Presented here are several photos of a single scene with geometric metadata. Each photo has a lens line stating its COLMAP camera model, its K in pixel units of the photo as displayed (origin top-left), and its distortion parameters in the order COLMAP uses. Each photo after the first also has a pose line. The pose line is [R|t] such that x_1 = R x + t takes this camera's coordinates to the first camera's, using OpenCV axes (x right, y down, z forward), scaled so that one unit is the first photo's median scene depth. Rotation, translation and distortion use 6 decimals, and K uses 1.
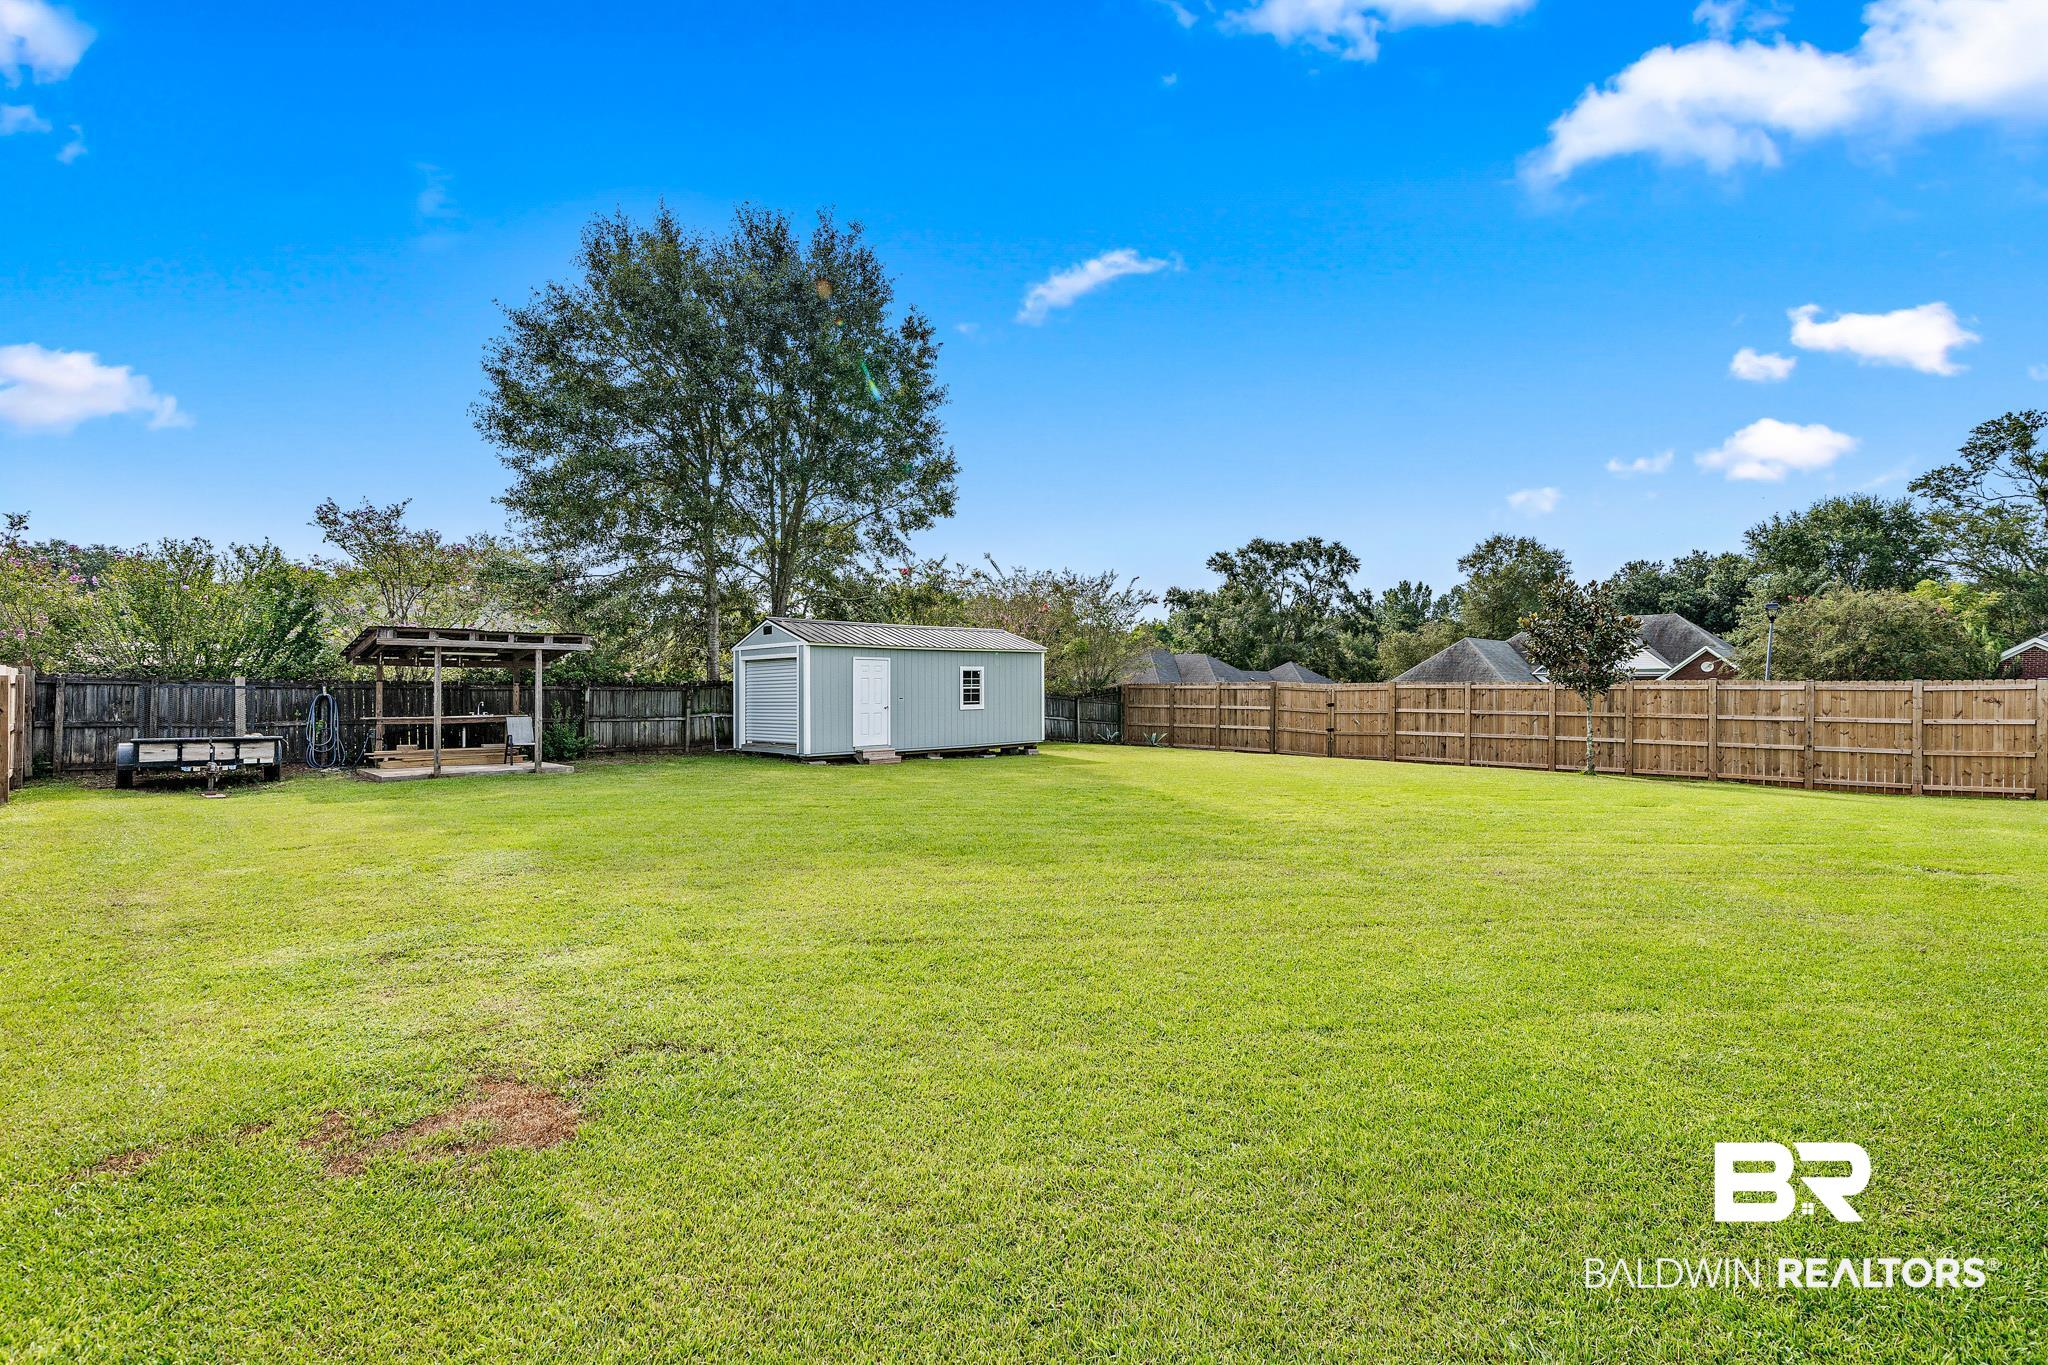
lens RADIAL K [[915.9, 0, 1002.3], [0, 915.9, 681.5], [0, 0, 1]] dist [-0.000275, 0.000258]
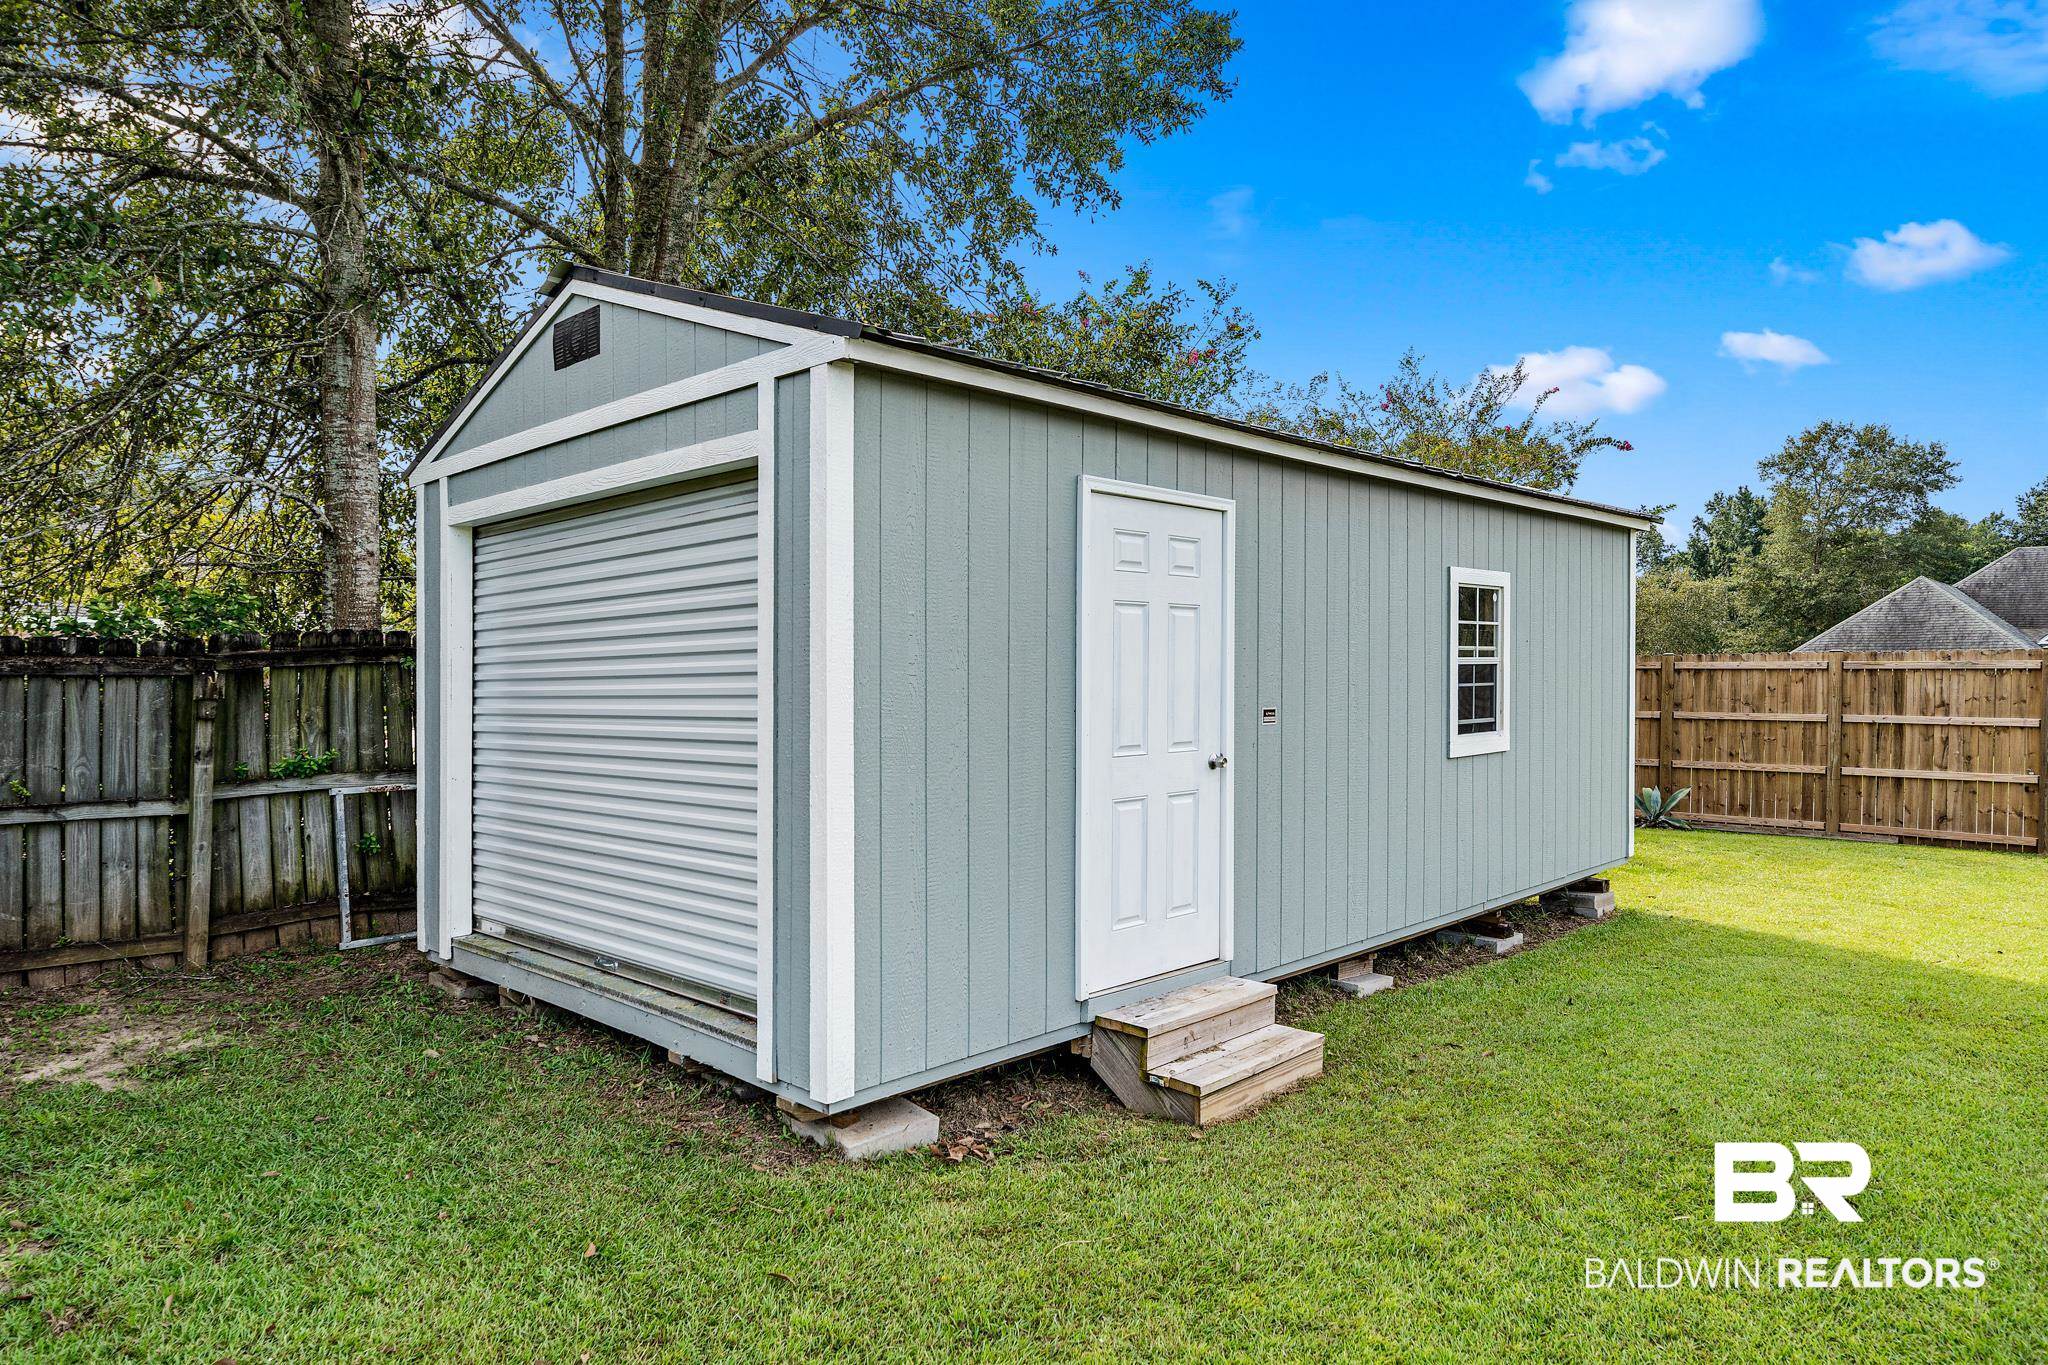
lens RADIAL K [[1273.4, 0, 1029.5], [0, 1273.4, 693.5], [0, 0, 1]] dist [-0.005339, 0.007515]
pose [[0.998395, -0.002785, 0.056562, -0.173811], [0.001452, 0.999720, 0.023598, 0.007700], [-0.056612, -0.023478, 0.998120, 0.717009]]
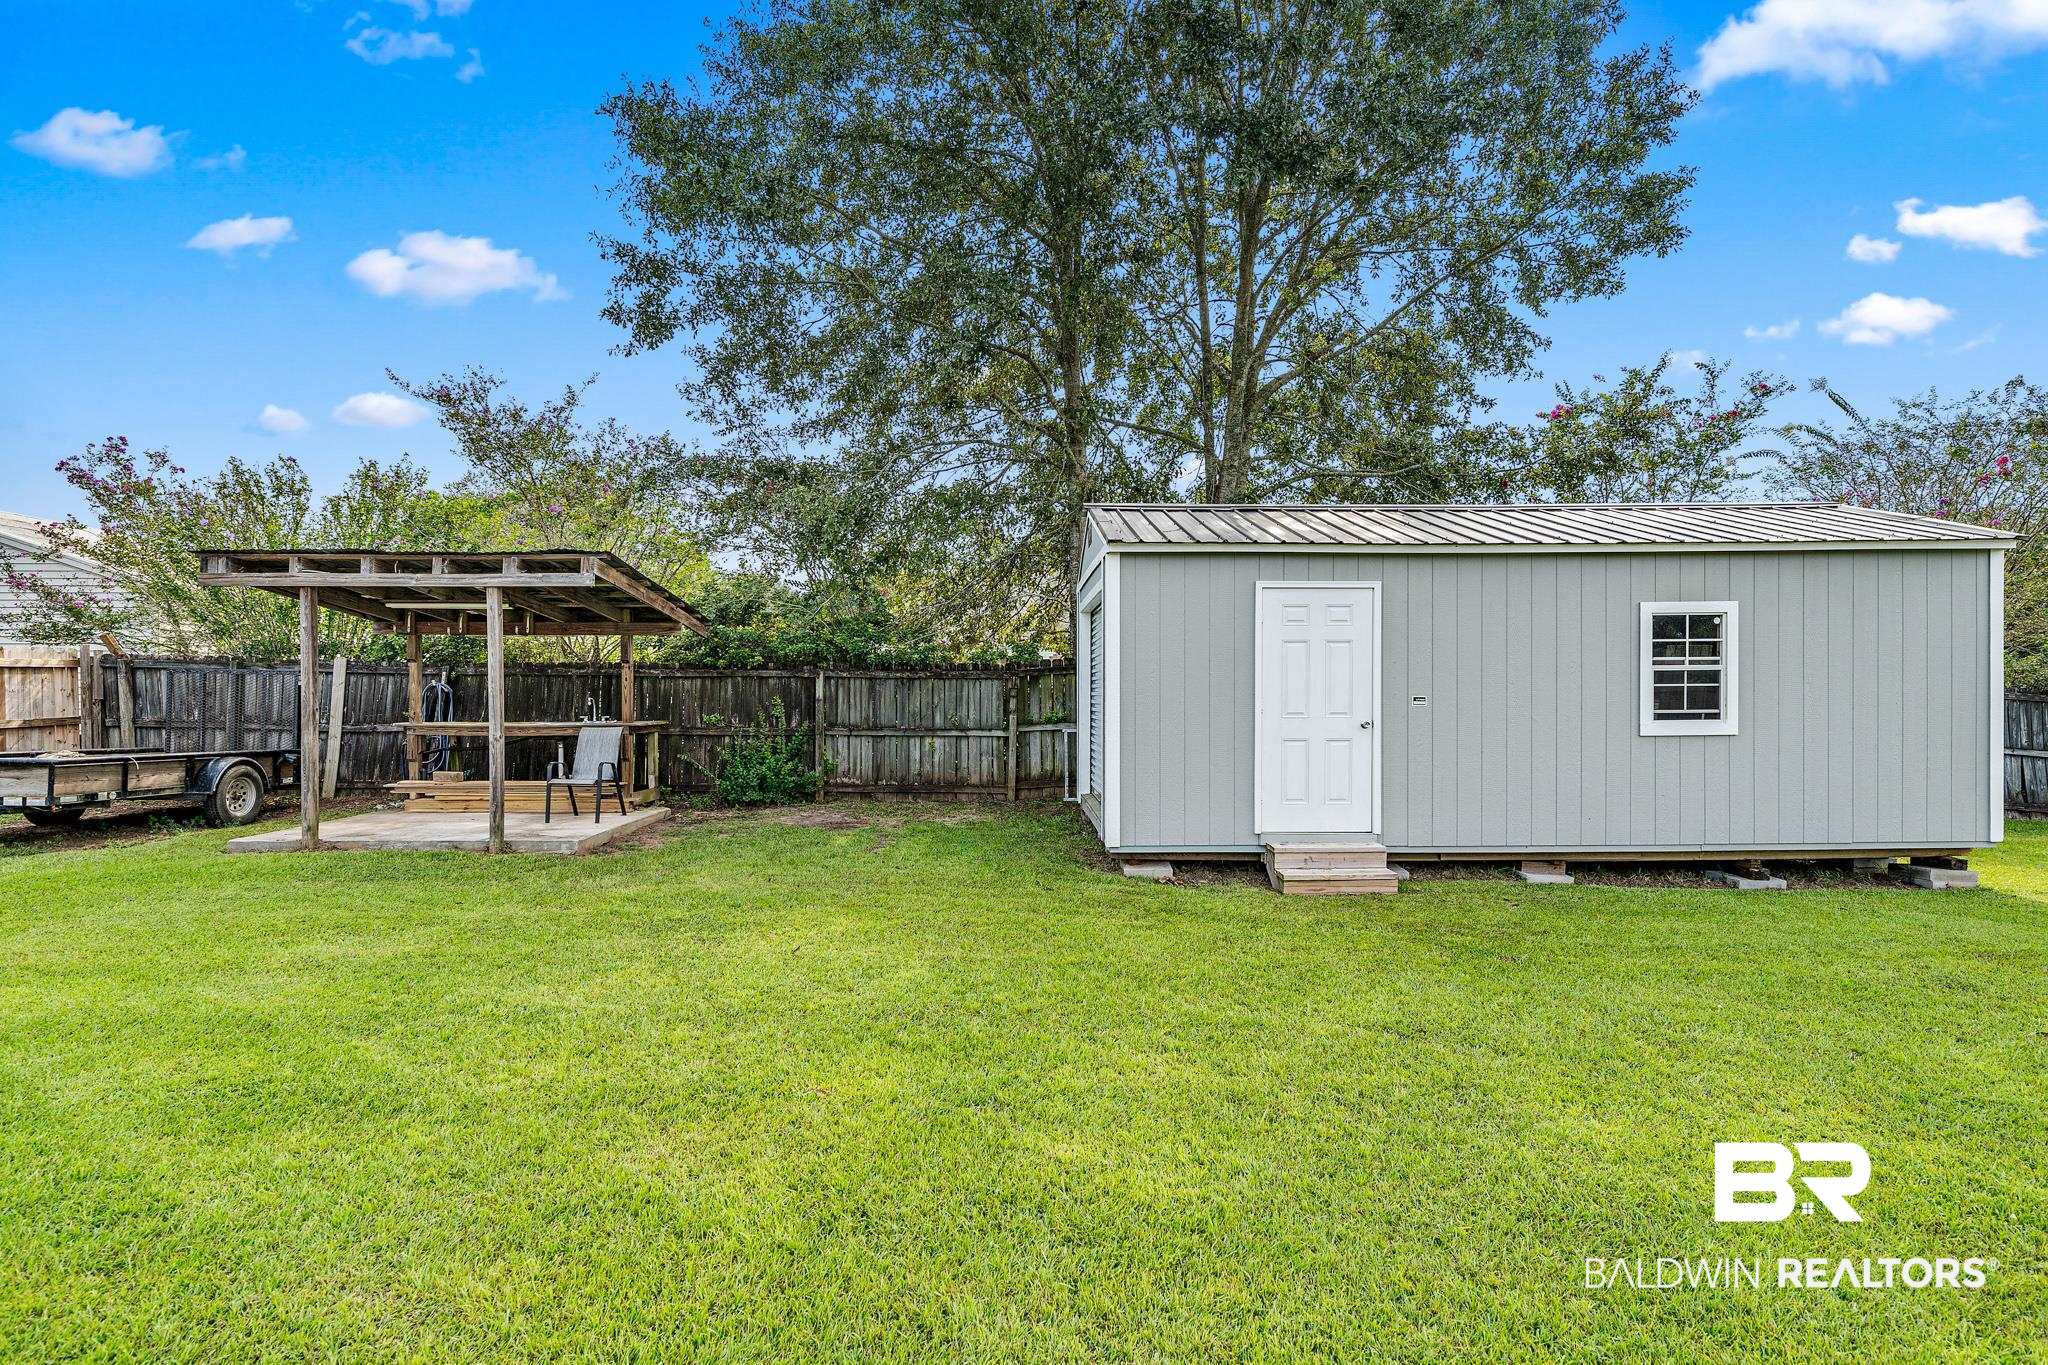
lens RADIAL K [[984.8, 0, 1018.3], [0, 984.8, 685.5], [0, 0, 1]] dist [0.002020, 0.000040]
pose [[0.744579, 0.001585, -0.667532, 0.023907], [0.004922, 0.999957, 0.007864, 0.009567], [0.667516, -0.009141, 0.744539, 0.612826]]
